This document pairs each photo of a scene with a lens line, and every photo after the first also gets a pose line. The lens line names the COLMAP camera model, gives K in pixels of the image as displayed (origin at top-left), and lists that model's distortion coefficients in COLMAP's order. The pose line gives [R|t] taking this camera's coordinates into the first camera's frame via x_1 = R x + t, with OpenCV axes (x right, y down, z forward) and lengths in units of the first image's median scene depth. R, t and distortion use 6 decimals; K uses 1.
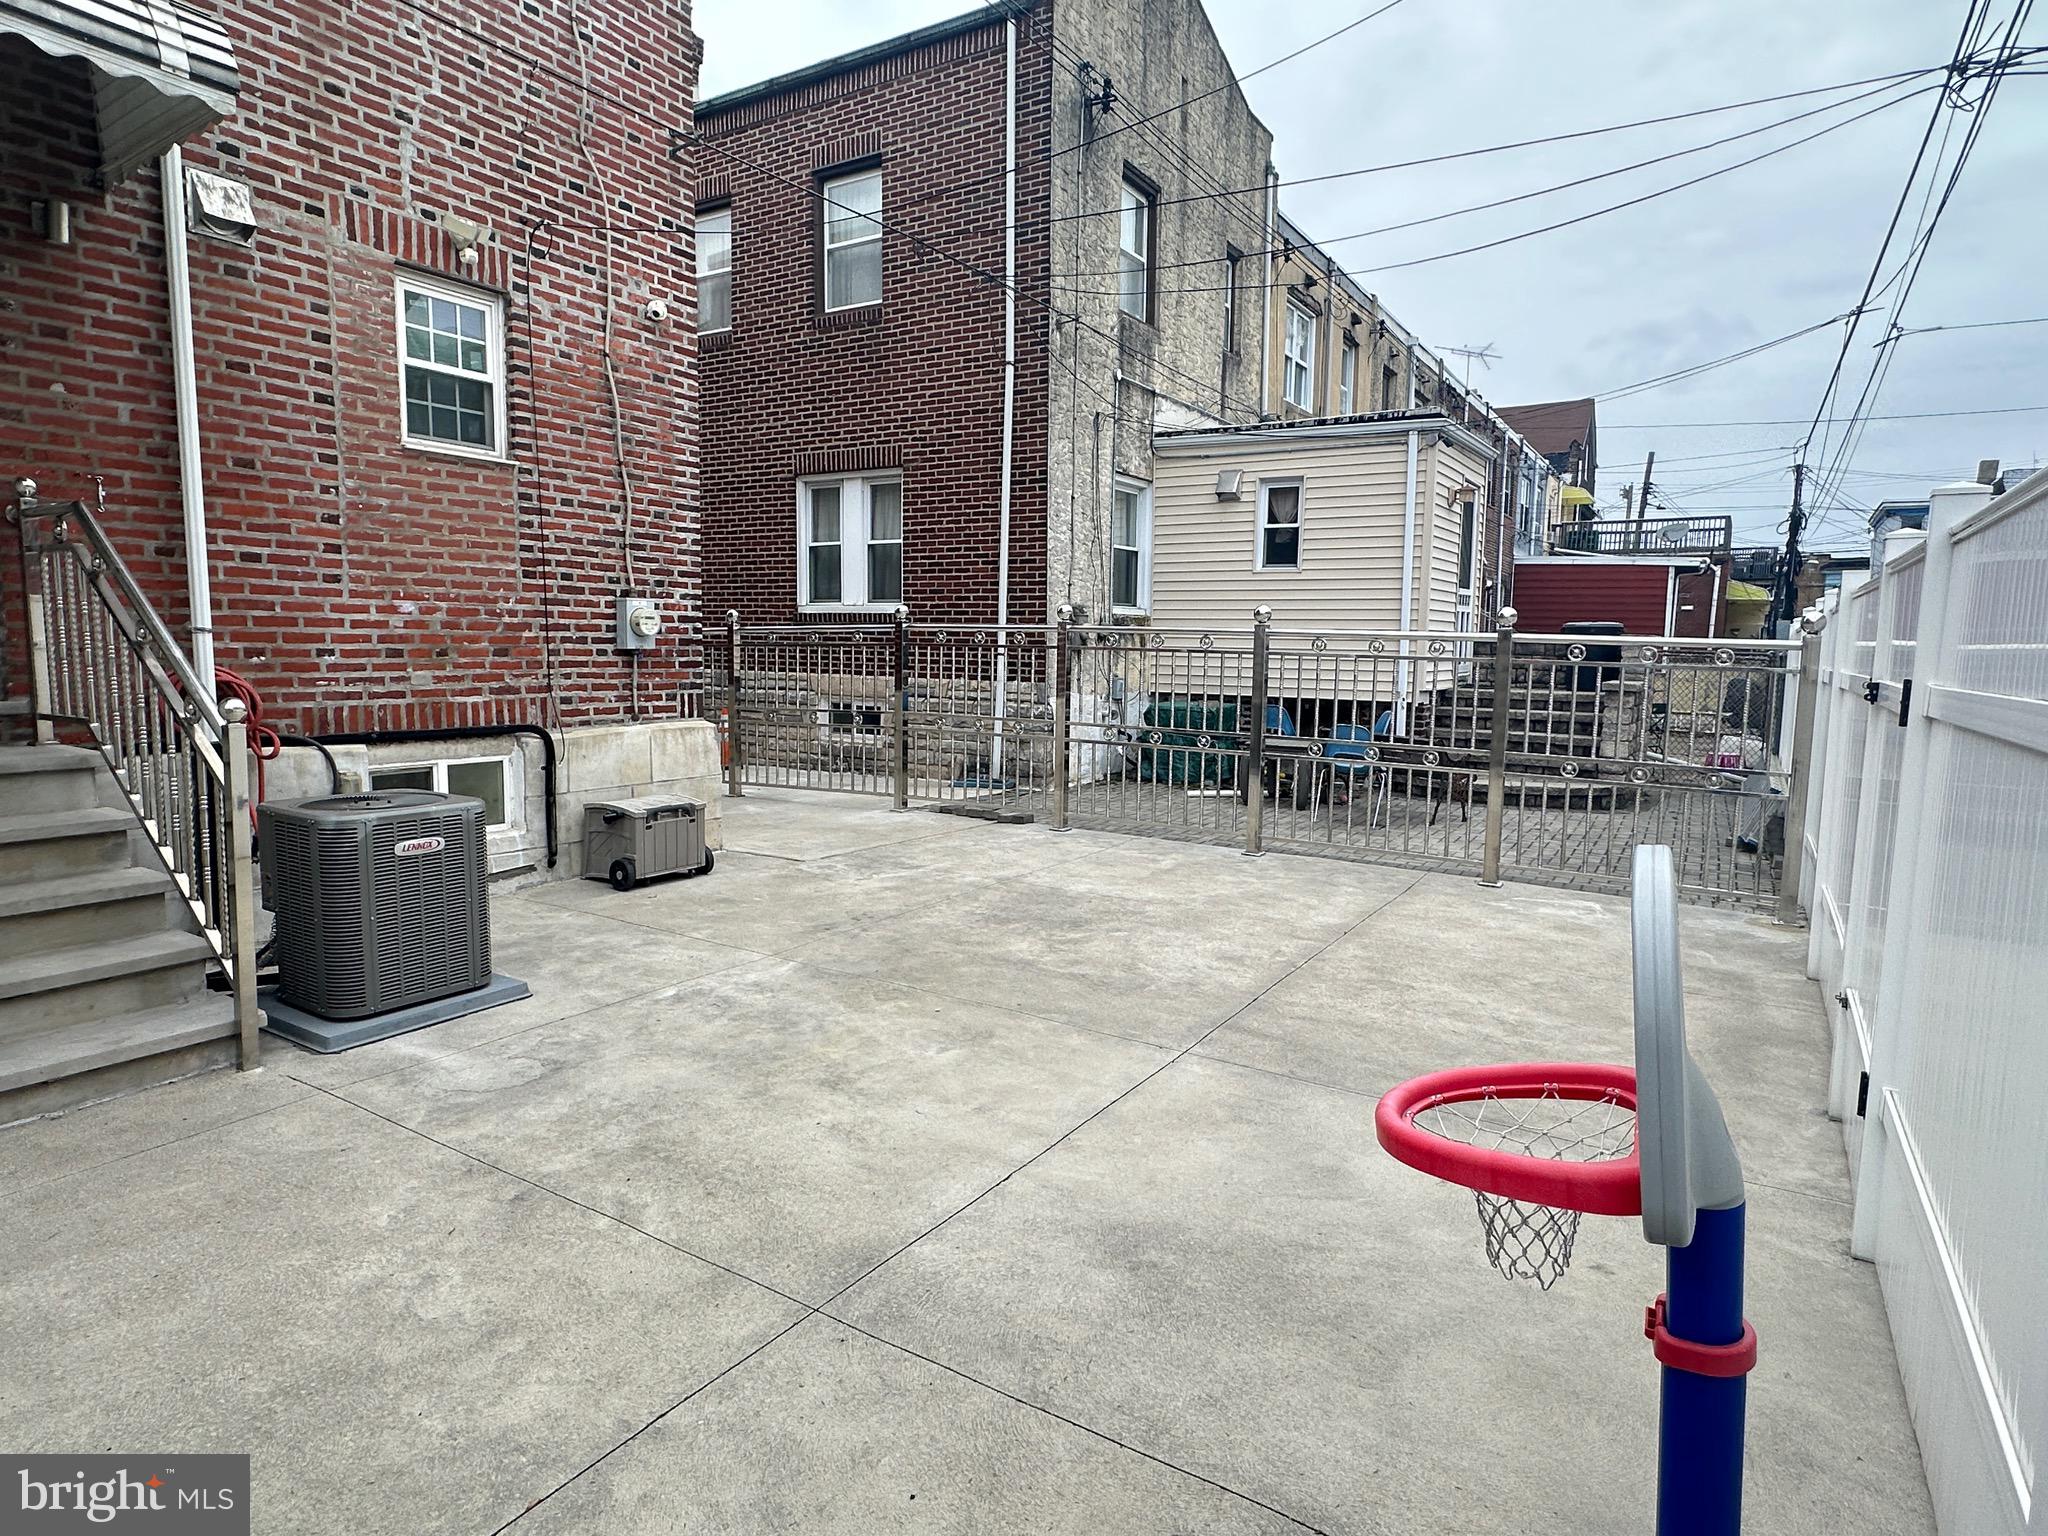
lens RADIAL K [[1152.6, 0, 1016.7], [0, 1152.6, 771.9], [0, 0, 1]] dist [-0.004934, 0.001114]
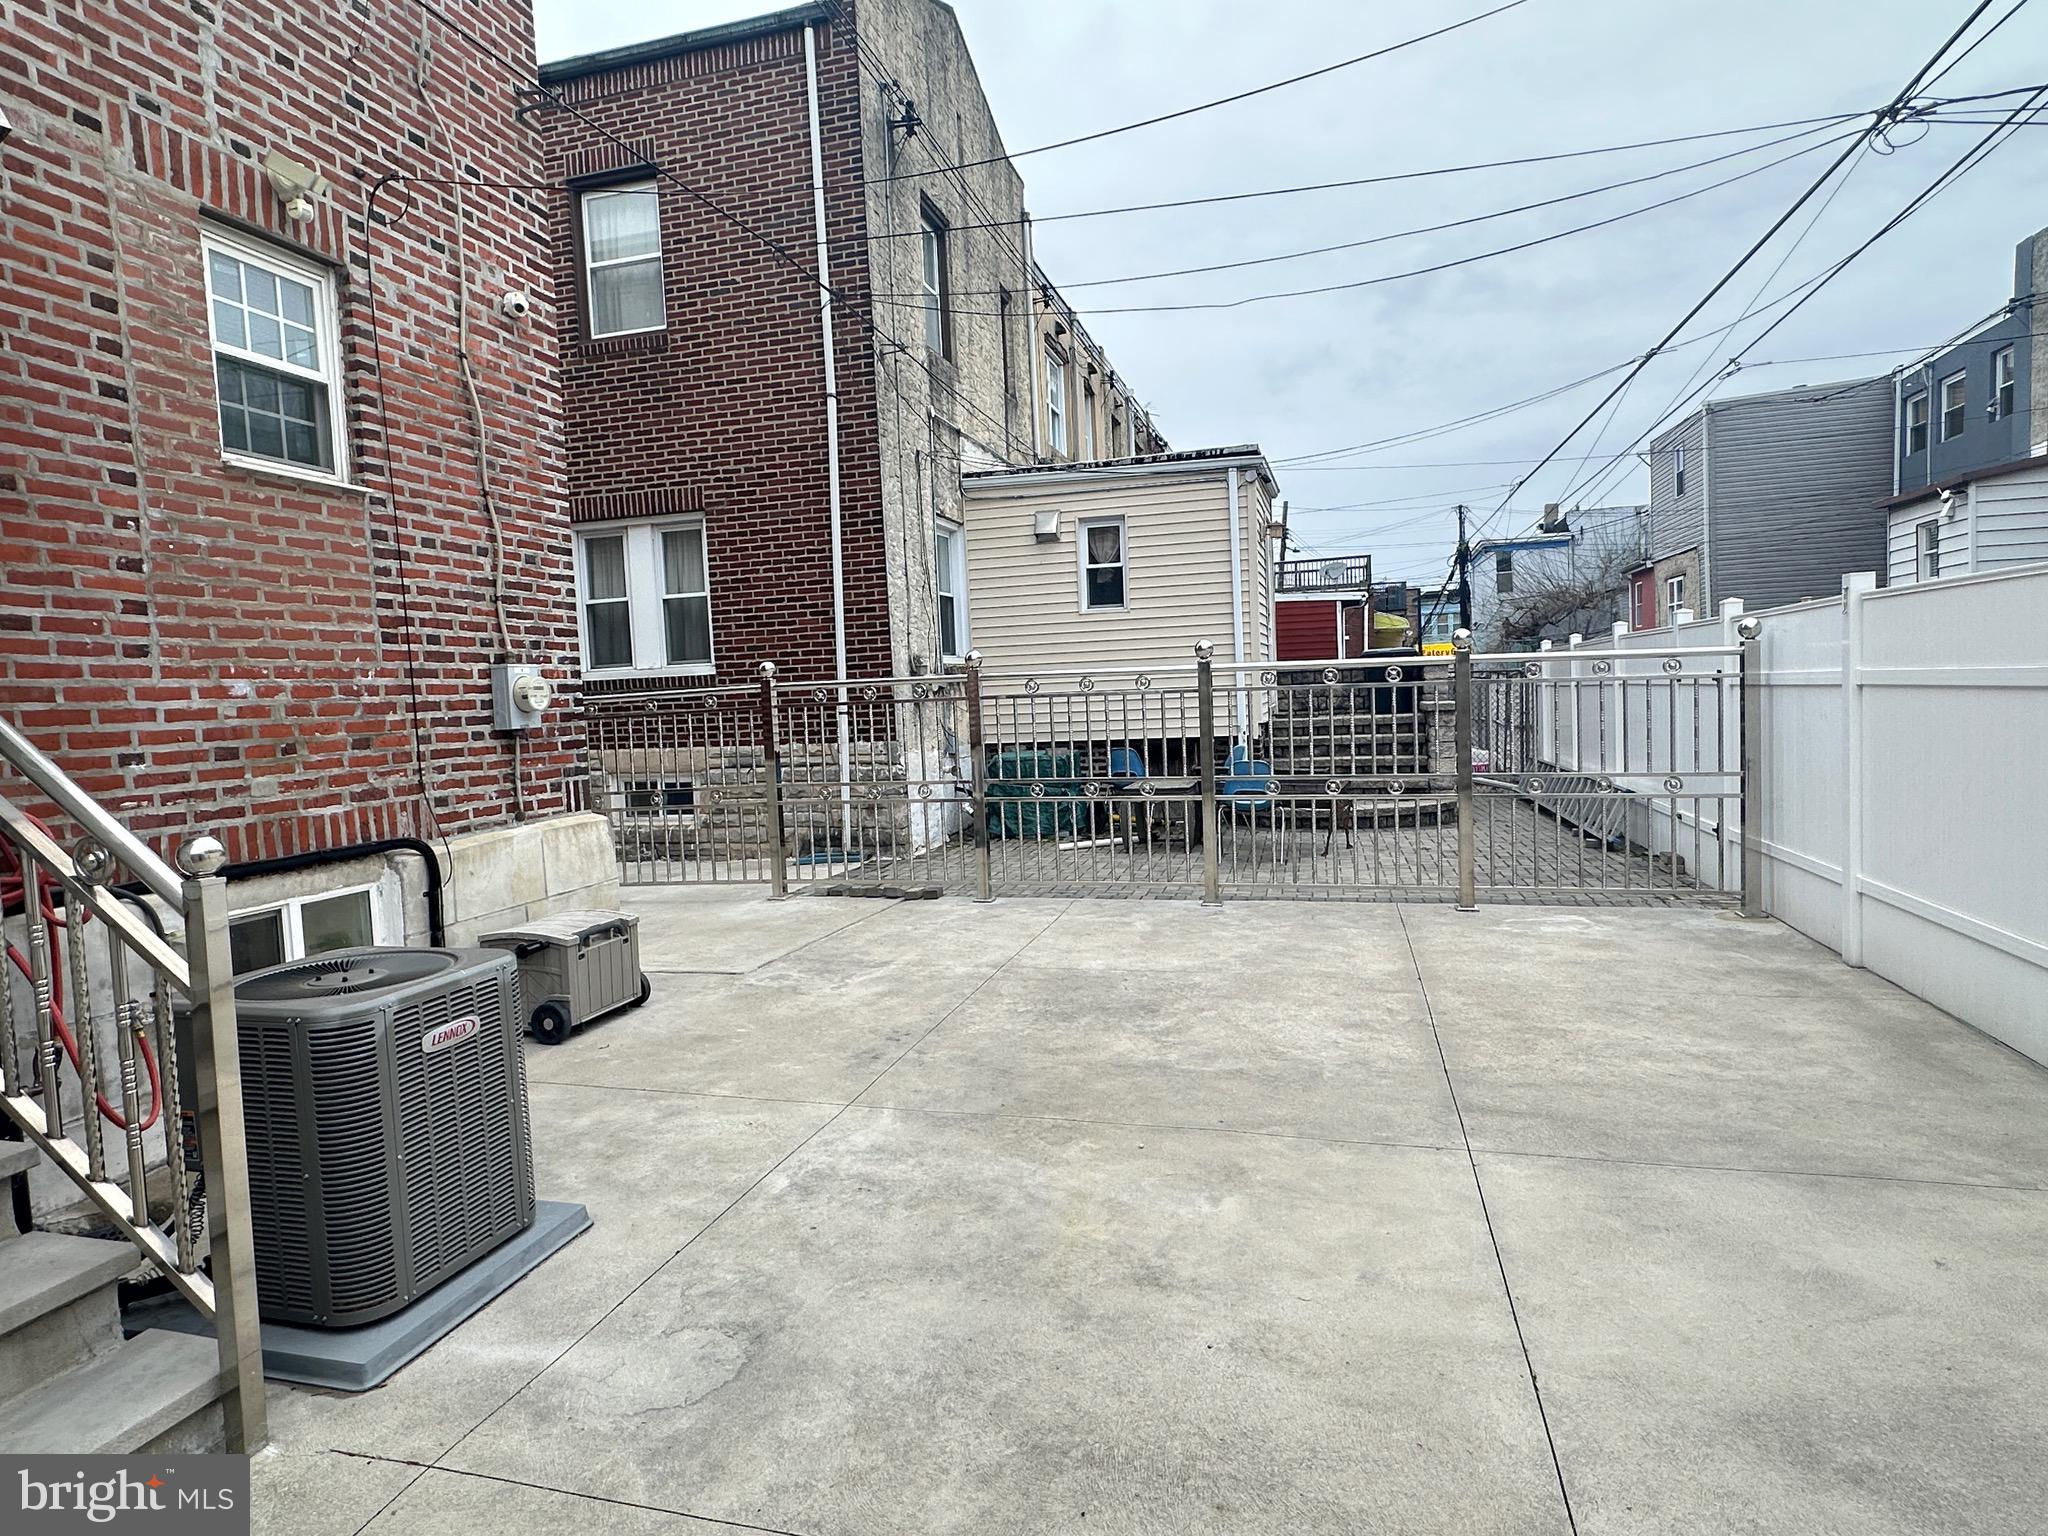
lens RADIAL K [[1152.6, 0, 1014.8], [0, 1152.6, 770.1], [0, 0, 1]] dist [-0.004934, 0.001114]
pose [[0.955640, -0.076809, 0.284347, -0.295511], [0.090850, 0.995195, -0.036506, -0.025269], [-0.280177, 0.060720, 0.958026, 0.202787]]
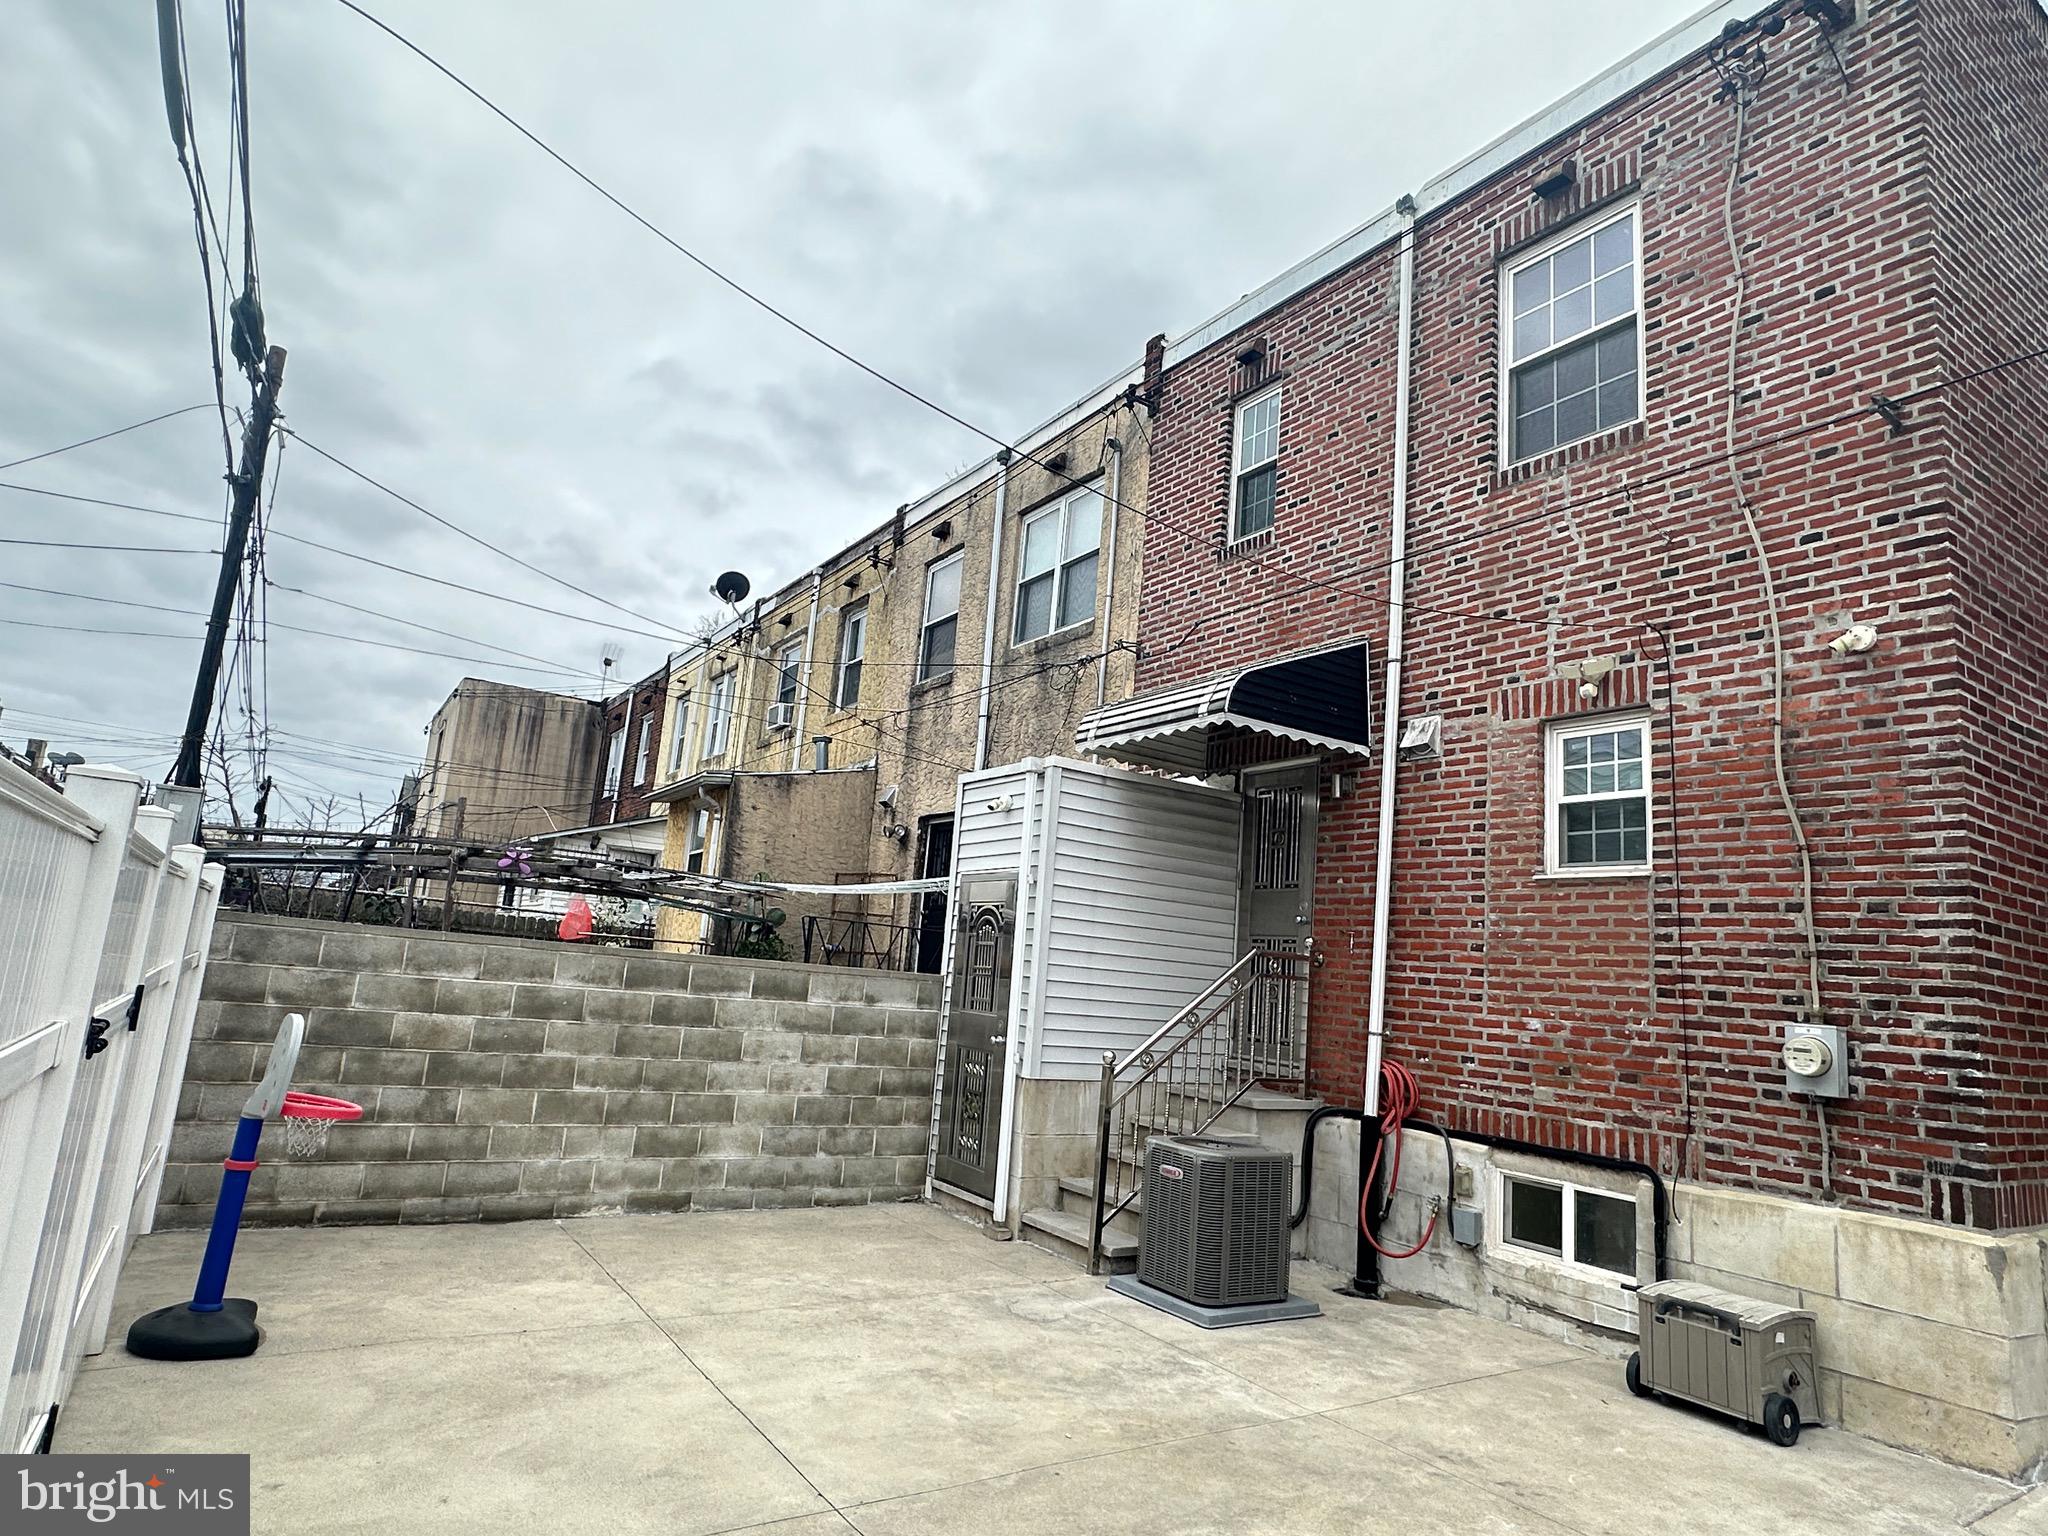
lens RADIAL K [[1152.6, 0, 1016.8], [0, 1152.6, 773.6], [0, 0, 1]] dist [-0.004934, 0.001114]
pose [[-0.412092, -0.210044, -0.886601, 0.707629], [-0.187967, 0.971732, -0.142846, -0.133605], [0.891543, 0.107786, -0.439924, 1.075688]]
